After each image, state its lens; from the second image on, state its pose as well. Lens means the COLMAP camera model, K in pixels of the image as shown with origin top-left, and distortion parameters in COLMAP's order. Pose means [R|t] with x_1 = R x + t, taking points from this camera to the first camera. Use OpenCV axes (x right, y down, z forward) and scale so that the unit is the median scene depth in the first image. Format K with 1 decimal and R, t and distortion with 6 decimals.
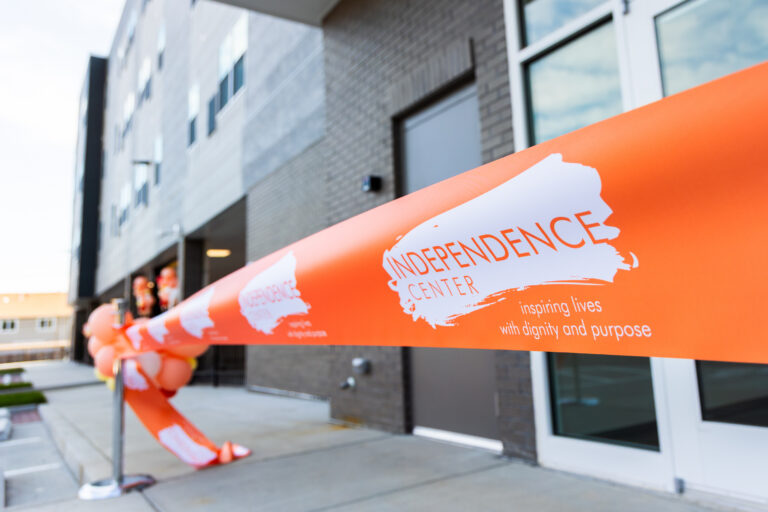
lens RADIAL K [[522.5, 0, 384.0], [0, 522.5, 256.0], [0, 0, 1]] dist [0.000104, 0.000698]
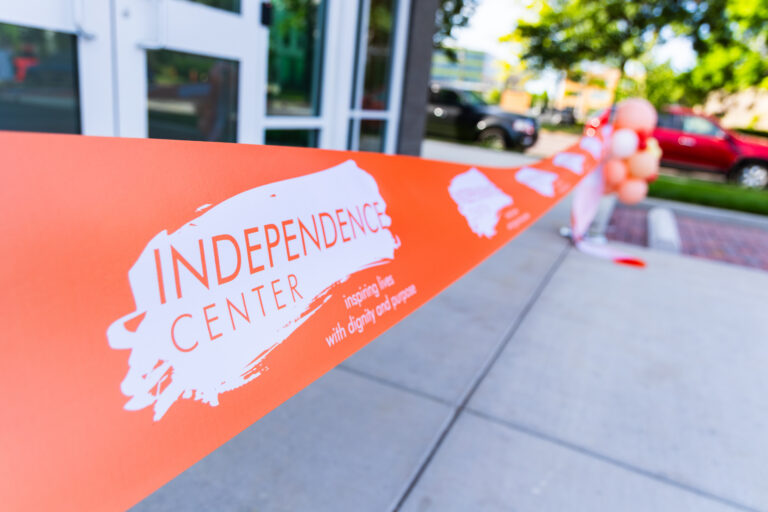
lens RADIAL K [[522.5, 0, 384.0], [0, 522.5, 256.0], [0, 0, 1]] dist [0.000104, 0.000698]
pose [[-0.431511, 0.256085, 0.864996, -0.494275], [0.334281, 0.935992, -0.110344, 0.132957], [-0.837887, 0.241537, -0.489495, 1.245940]]
